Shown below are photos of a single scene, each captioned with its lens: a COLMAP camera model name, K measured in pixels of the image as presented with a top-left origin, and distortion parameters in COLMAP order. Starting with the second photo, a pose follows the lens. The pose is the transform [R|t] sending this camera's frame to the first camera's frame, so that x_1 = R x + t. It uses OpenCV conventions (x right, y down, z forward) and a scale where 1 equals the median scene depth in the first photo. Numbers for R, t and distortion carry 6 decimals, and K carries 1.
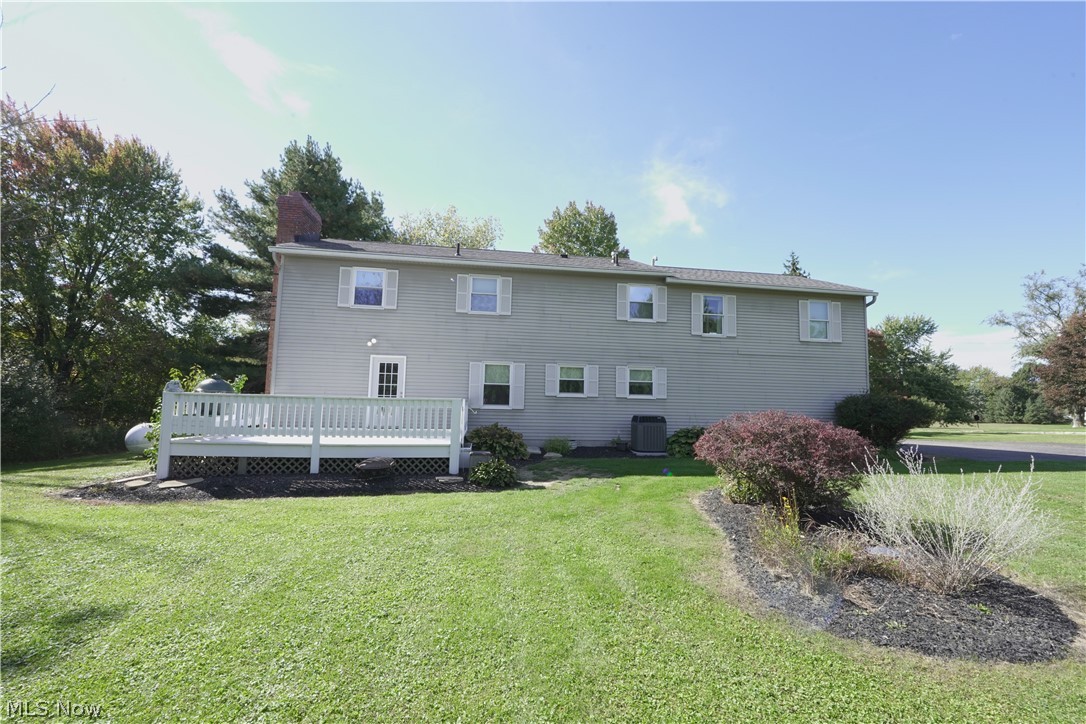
lens RADIAL K [[442.2, 0, 548.3], [0, 442.2, 369.2], [0, 0, 1]] dist [-0.011231, -0.000270]
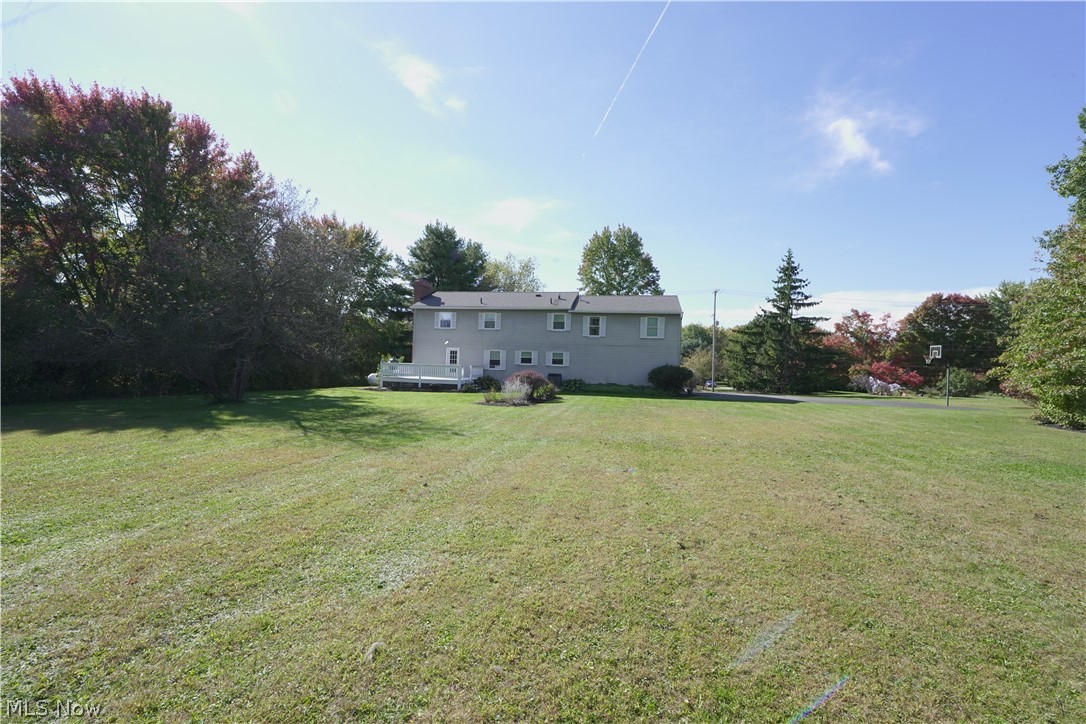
lens RADIAL K [[442.2, 0, 548.3], [0, 442.2, 369.2], [0, 0, 1]] dist [-0.011231, -0.000270]
pose [[0.944434, 0.014280, -0.328390, 0.511428], [0.011414, 0.997029, 0.076182, -0.049708], [0.328502, -0.075697, 0.941465, -0.625091]]
